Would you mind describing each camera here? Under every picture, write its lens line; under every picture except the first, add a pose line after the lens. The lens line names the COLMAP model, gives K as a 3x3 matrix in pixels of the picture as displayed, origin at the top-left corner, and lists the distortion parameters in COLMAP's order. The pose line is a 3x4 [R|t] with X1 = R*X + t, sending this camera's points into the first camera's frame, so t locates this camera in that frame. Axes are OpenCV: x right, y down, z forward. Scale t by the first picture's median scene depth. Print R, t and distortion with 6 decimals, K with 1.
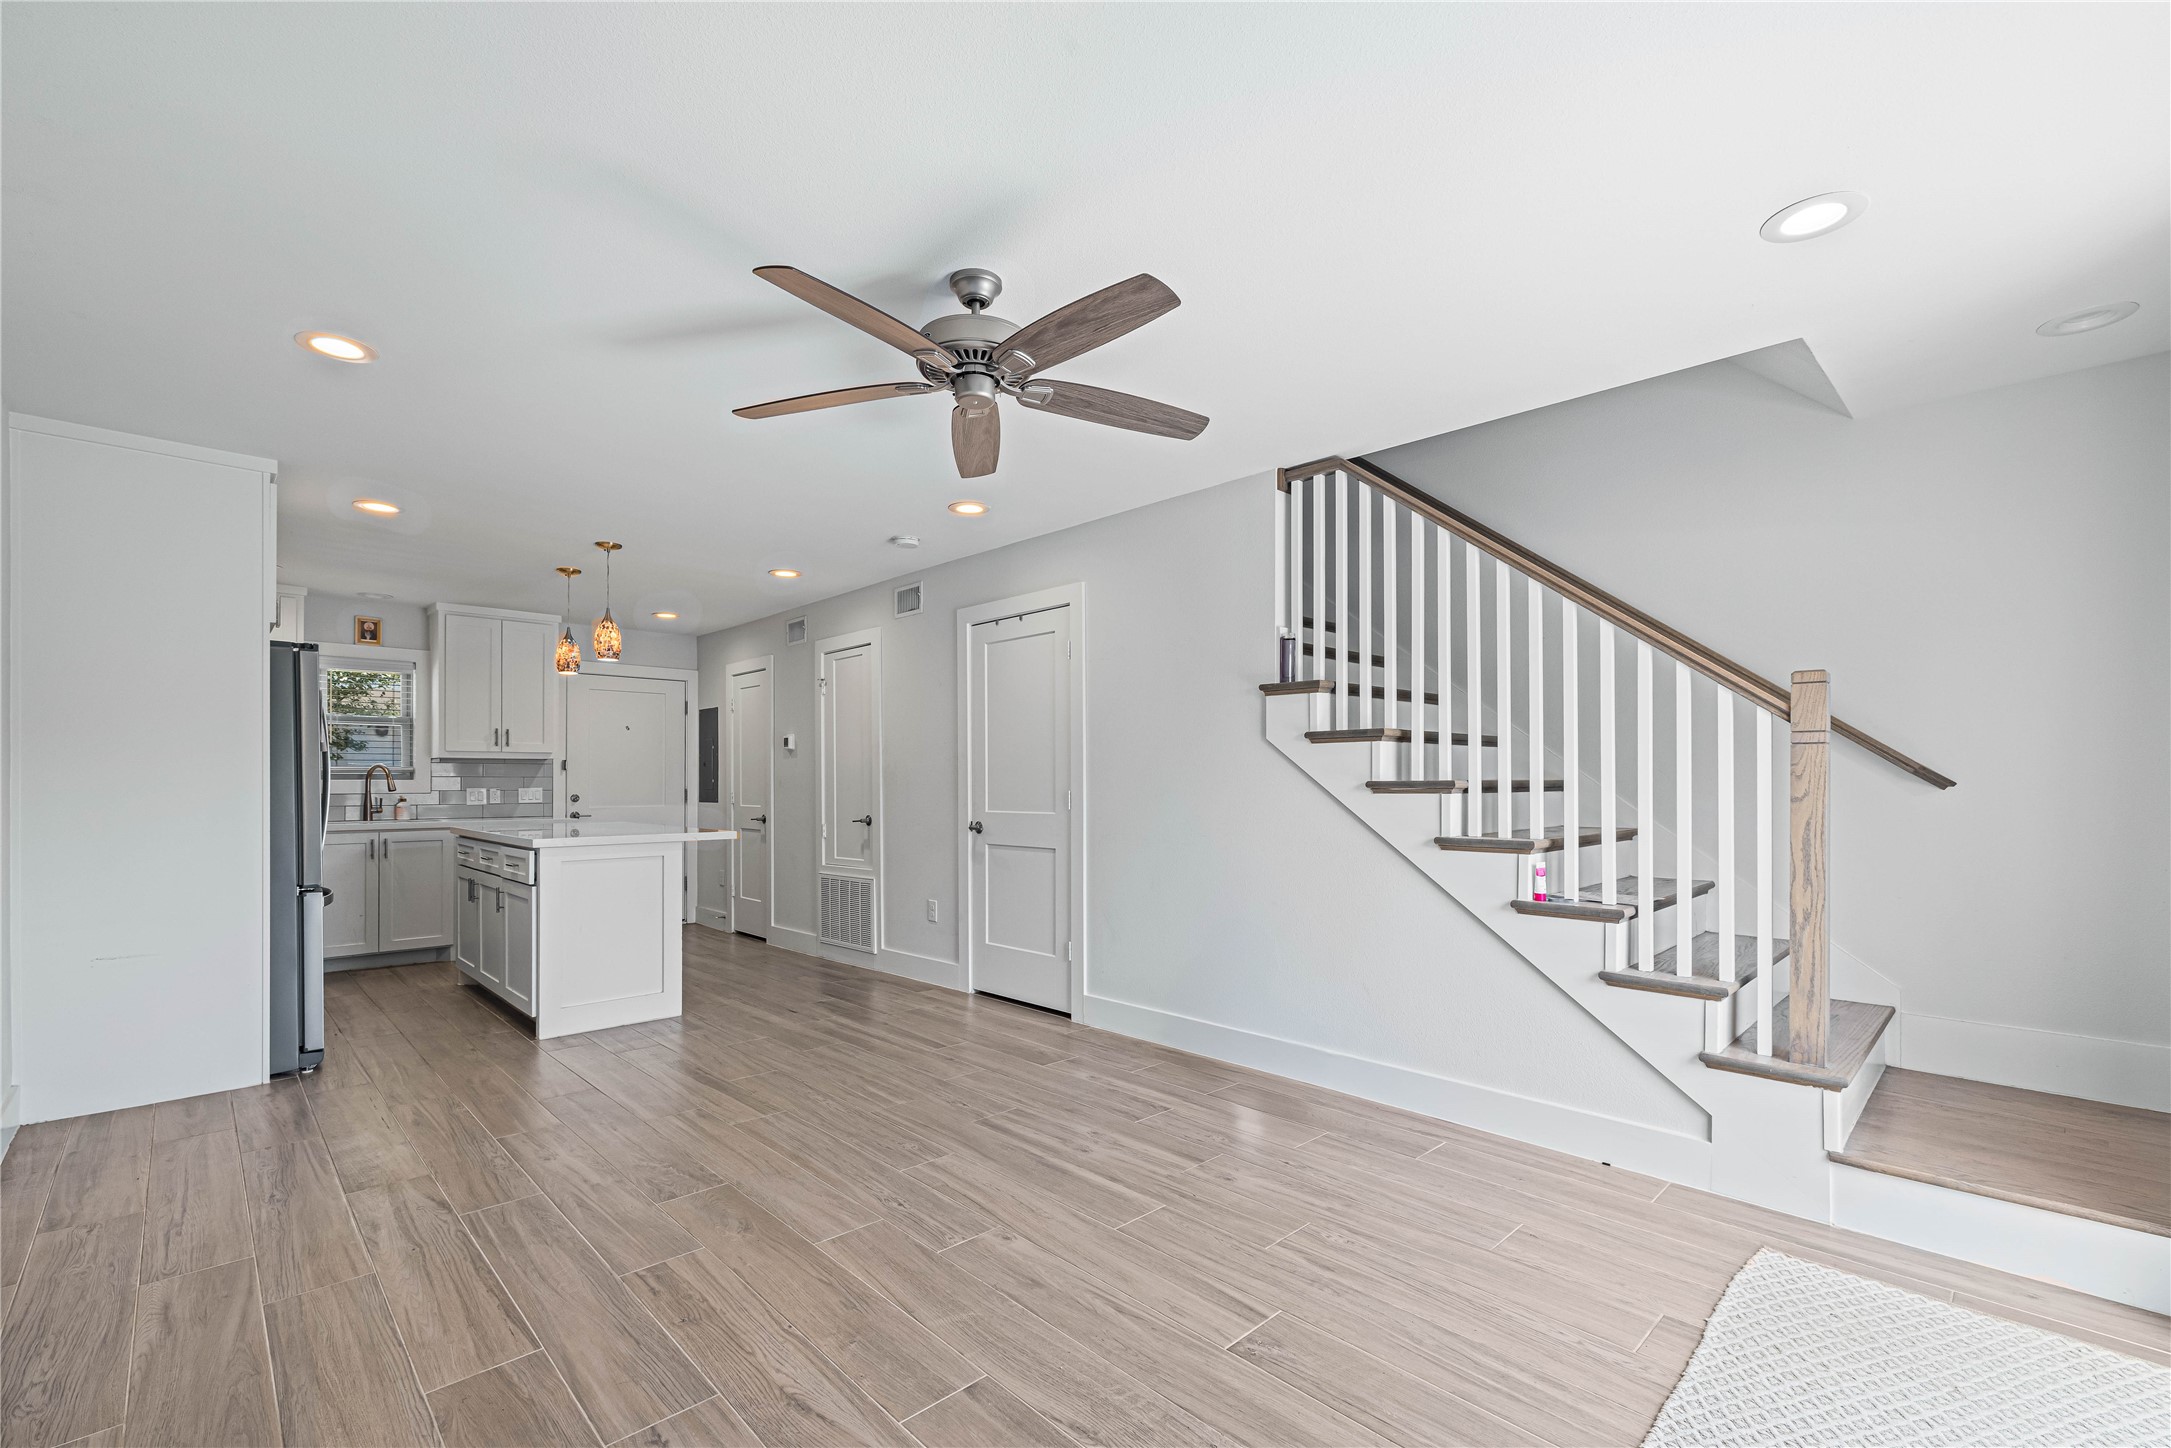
lens RADIAL K [[930.2, 0, 1084.8], [0, 930.2, 776.0], [0, 0, 1]] dist [-0.002119, -0.000052]
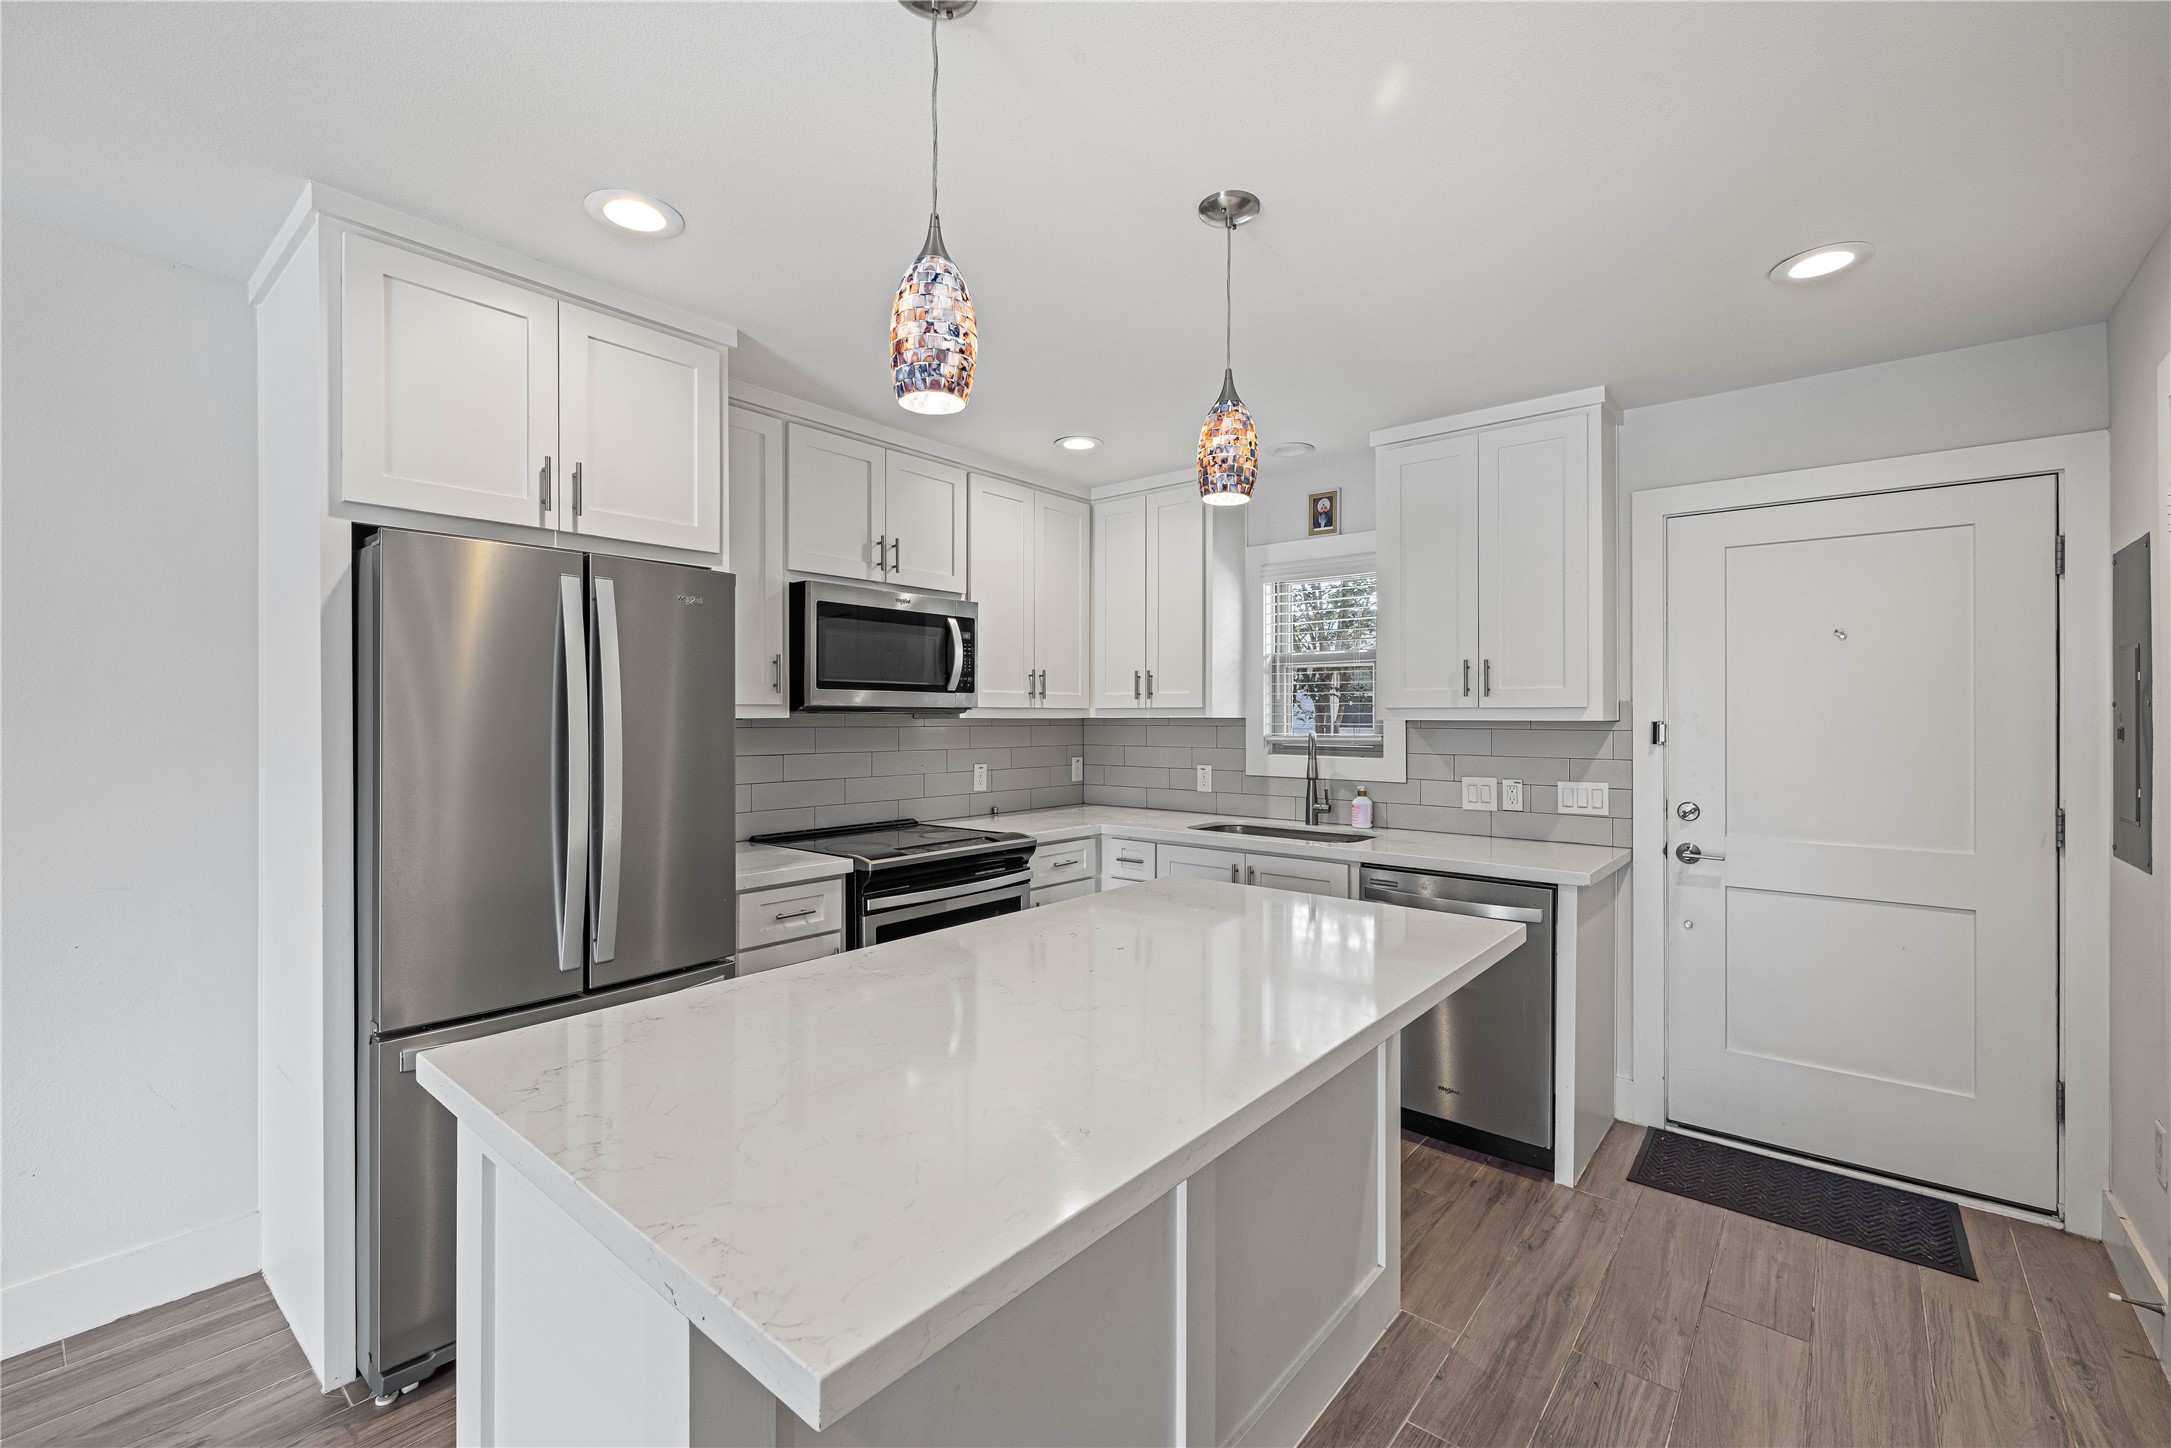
lens RADIAL K [[910.1, 0, 1079.5], [0, 910.1, 714.6], [0, 0, 1]] dist [-0.000991, -0.000174]
pose [[0.105412, 0.003916, -0.994421, -0.169878], [0.004385, 0.999981, 0.004403, -0.023580], [0.994419, -0.004824, 0.105393, 0.694712]]
